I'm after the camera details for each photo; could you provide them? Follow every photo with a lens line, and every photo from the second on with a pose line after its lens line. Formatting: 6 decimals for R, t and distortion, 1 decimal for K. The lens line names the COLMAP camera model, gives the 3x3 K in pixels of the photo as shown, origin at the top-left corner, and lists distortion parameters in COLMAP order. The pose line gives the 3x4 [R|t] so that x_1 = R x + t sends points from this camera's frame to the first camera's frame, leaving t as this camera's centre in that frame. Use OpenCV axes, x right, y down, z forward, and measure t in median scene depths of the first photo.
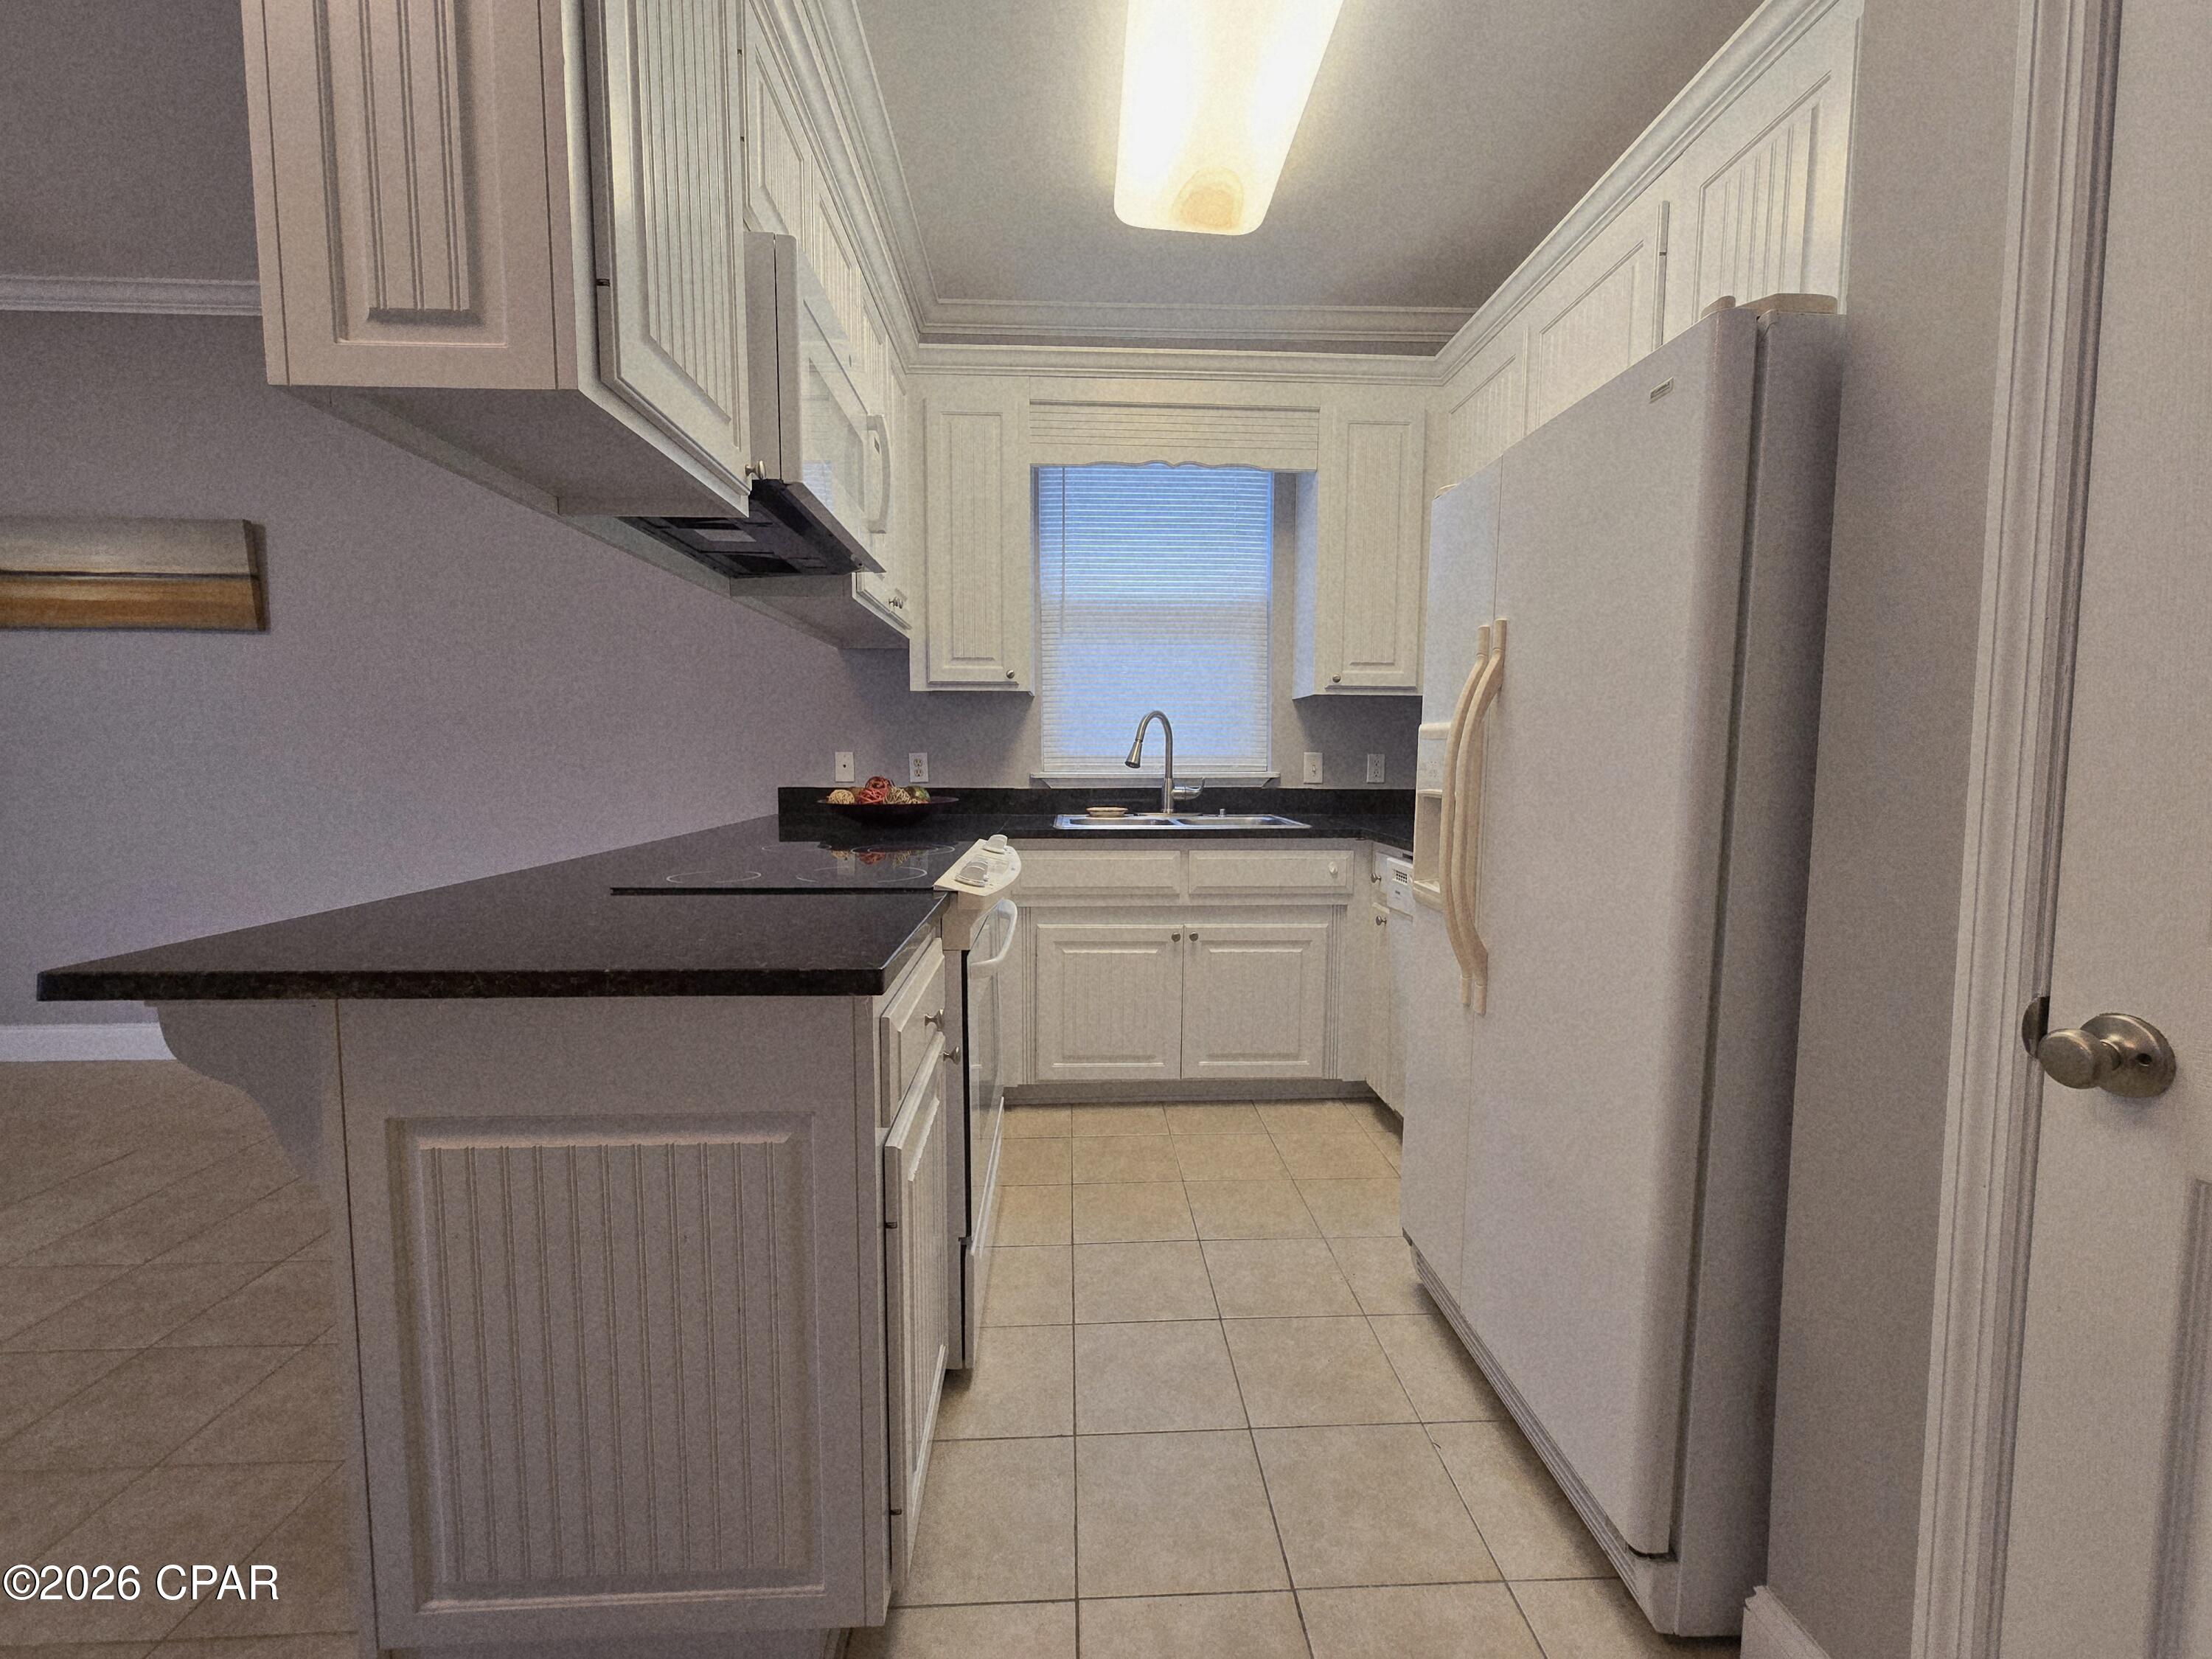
lens RADIAL K [[910.5, 0, 1108.6], [0, 910.5, 820.3], [0, 0, 1]] dist [0.002135, 0.000510]
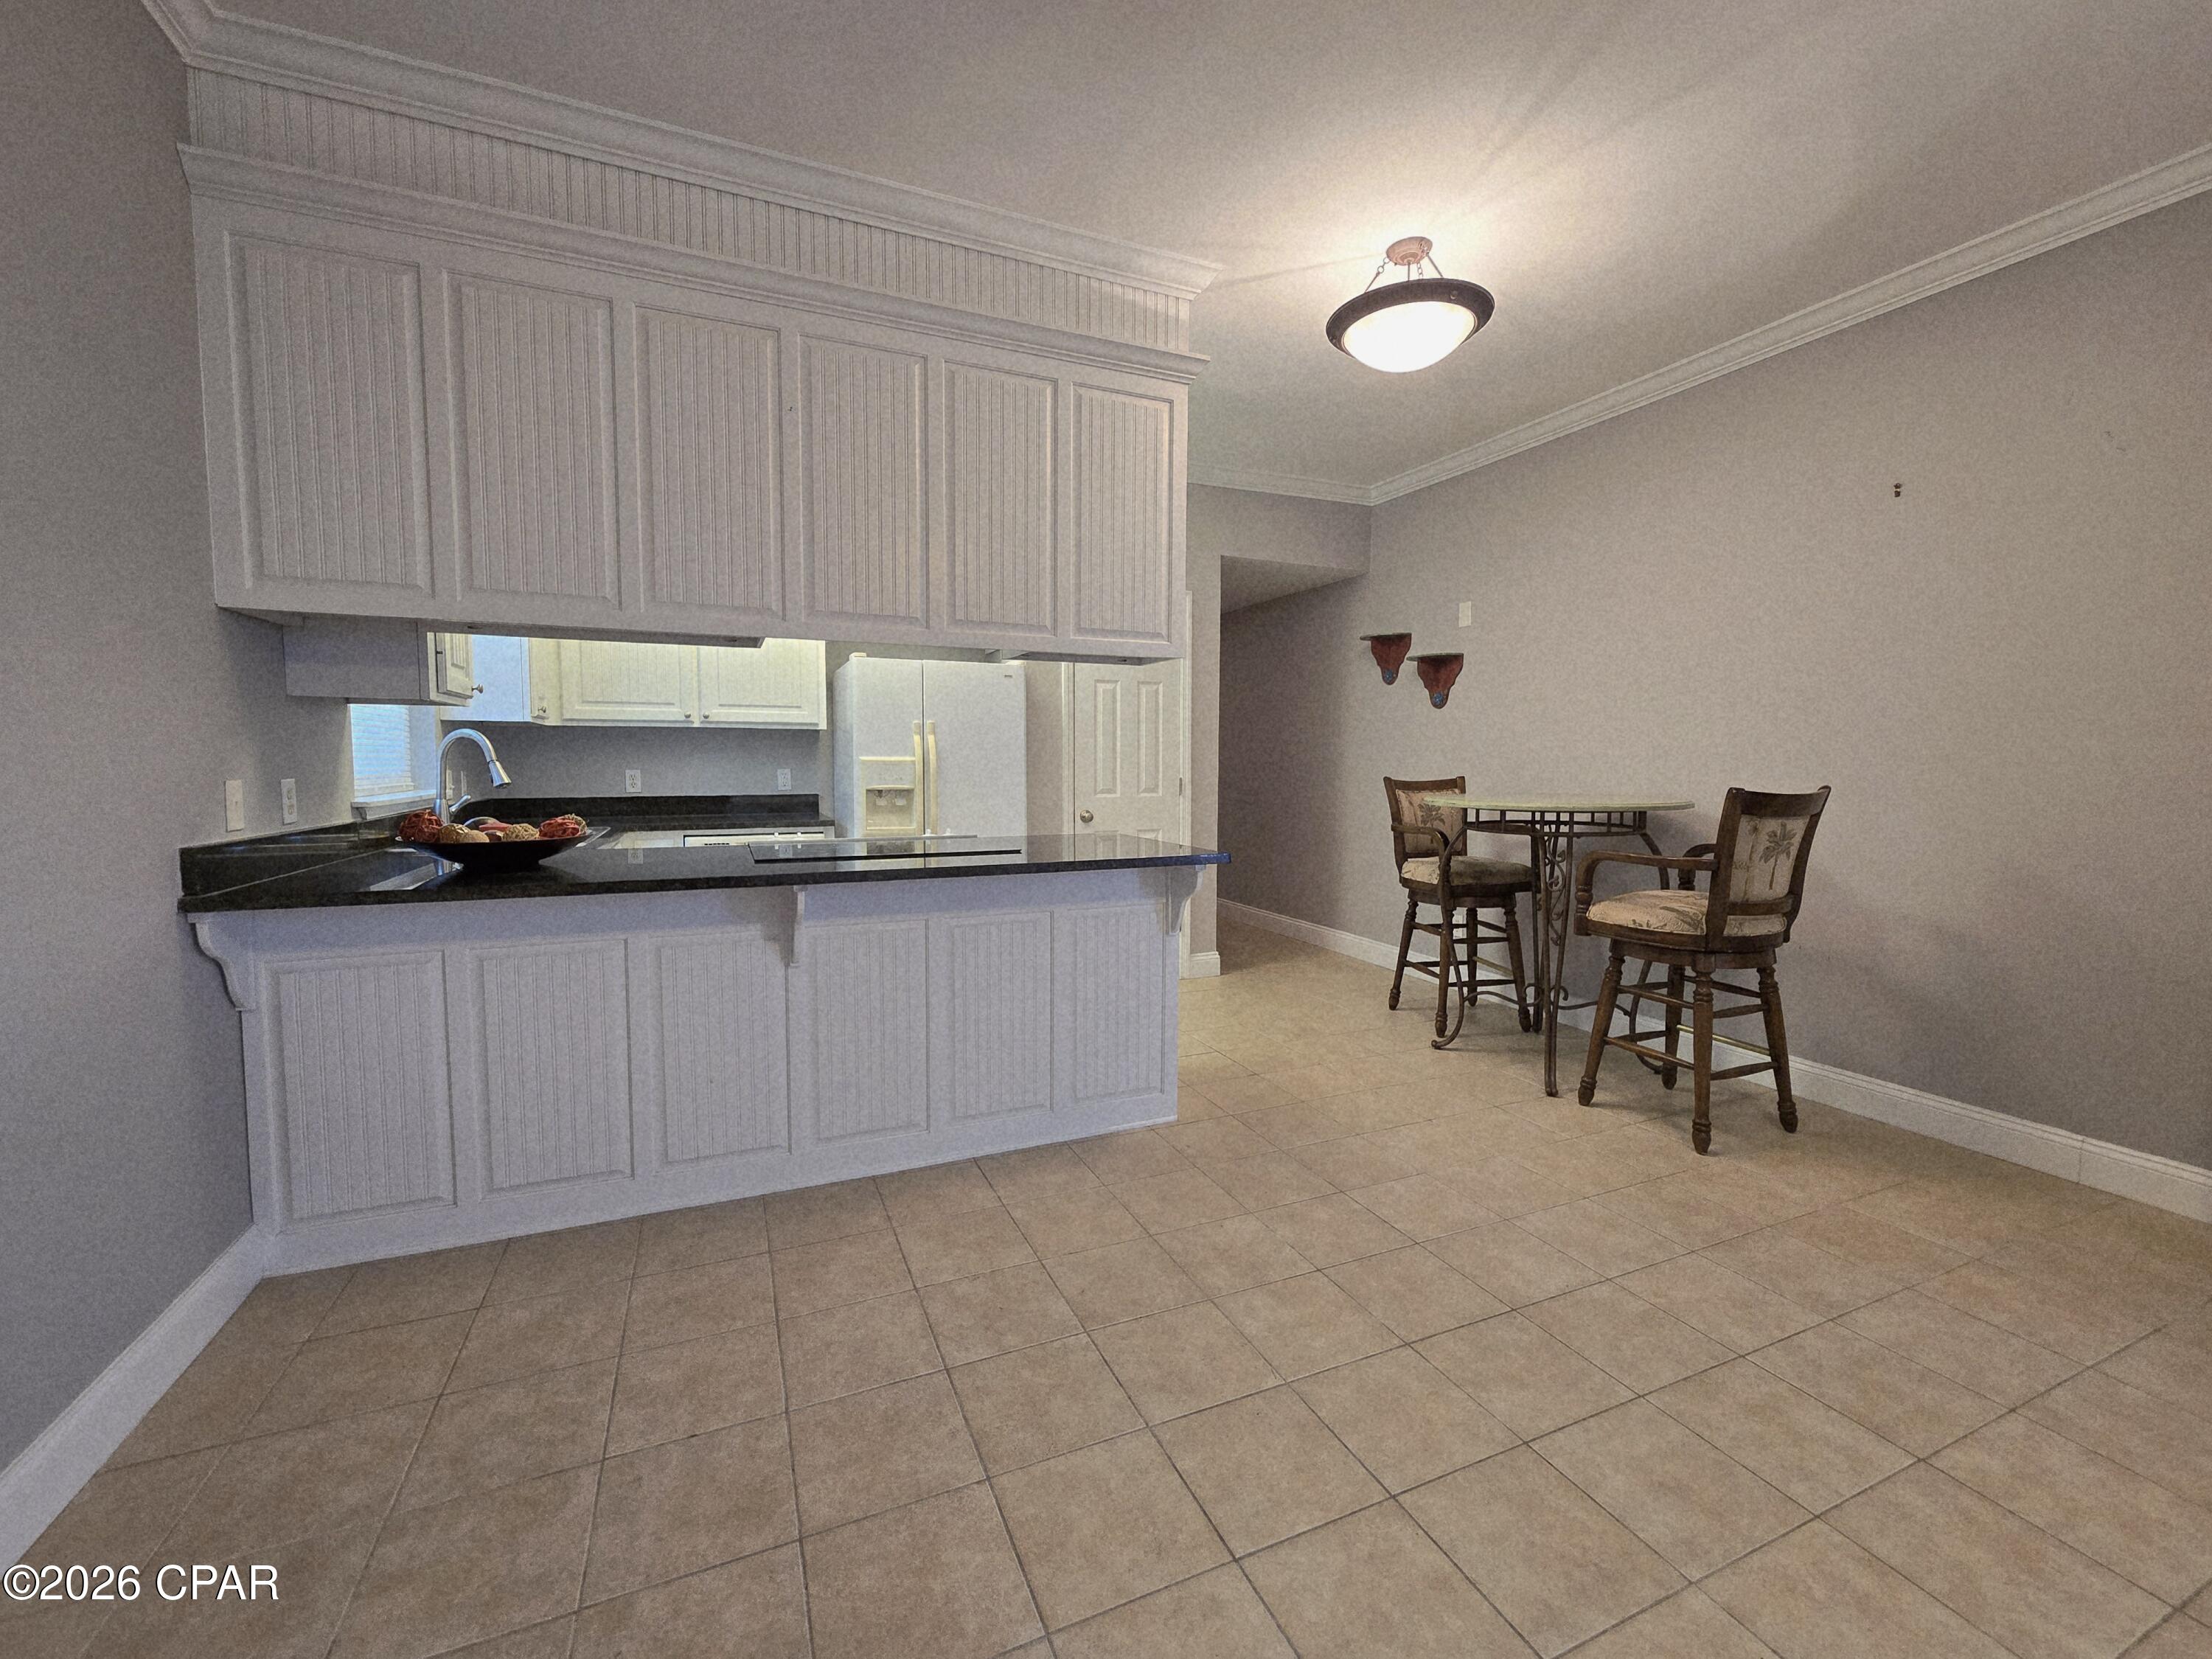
lens RADIAL K [[898.0, 0, 1105.6], [0, 898.0, 825.8], [0, 0, 1]] dist [-0.009446, 0.000187]
pose [[-0.359073, -0.072453, 0.930493, -1.098606], [0.062802, 0.992847, 0.101543, -0.071628], [-0.931194, 0.094898, -0.351954, 0.702043]]
